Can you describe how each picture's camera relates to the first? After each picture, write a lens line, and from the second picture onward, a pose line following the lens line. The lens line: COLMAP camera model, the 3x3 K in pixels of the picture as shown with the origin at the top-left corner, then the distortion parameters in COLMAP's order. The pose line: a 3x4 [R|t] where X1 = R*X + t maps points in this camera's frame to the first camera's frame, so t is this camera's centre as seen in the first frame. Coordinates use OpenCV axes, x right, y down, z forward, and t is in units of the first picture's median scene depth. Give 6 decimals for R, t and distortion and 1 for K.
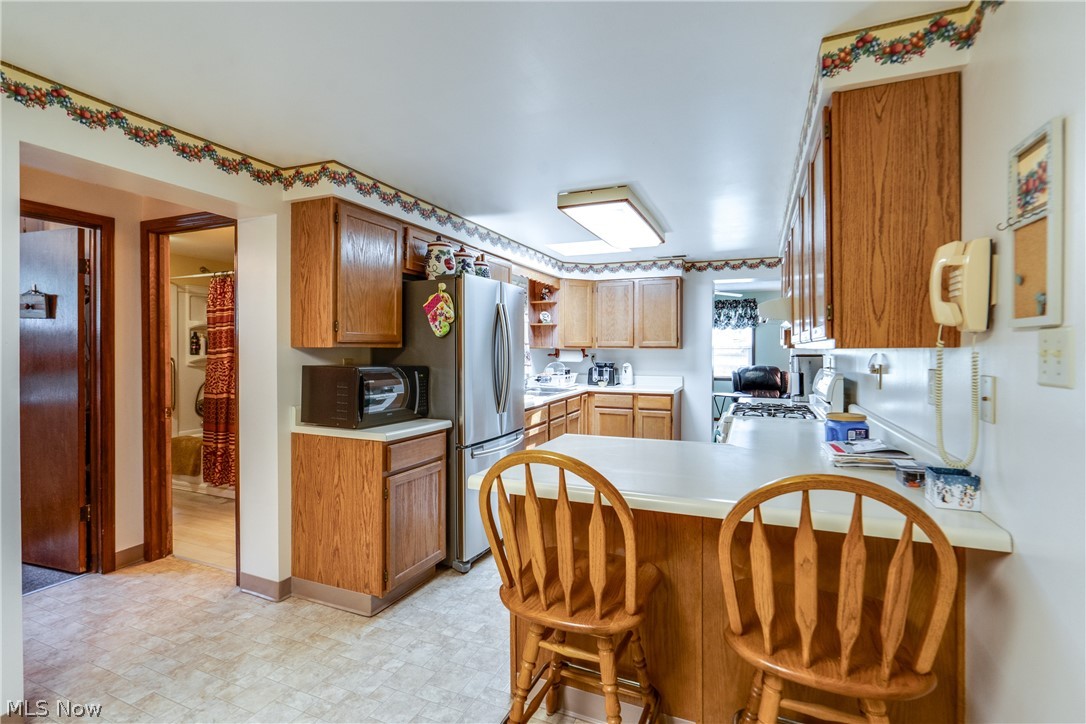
lens RADIAL K [[495.2, 0, 546.5], [0, 495.2, 352.5], [0, 0, 1]] dist [-0.011058, 0.001776]
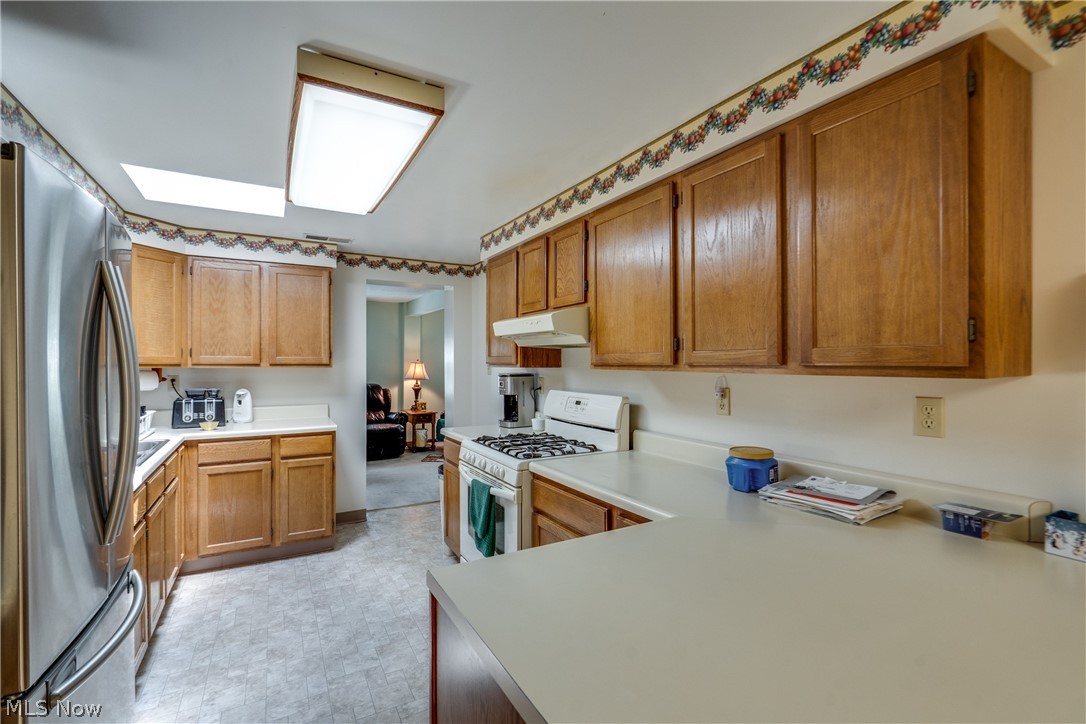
lens RADIAL K [[495.2, 0, 545.3], [0, 495.2, 362.7], [0, 0, 1]] dist [-0.011058, 0.001776]
pose [[0.613533, -0.001553, 0.789668, -0.115276], [0.005912, 0.999979, -0.002626, -0.010299], [-0.789647, 0.006279, 0.613529, 0.304296]]
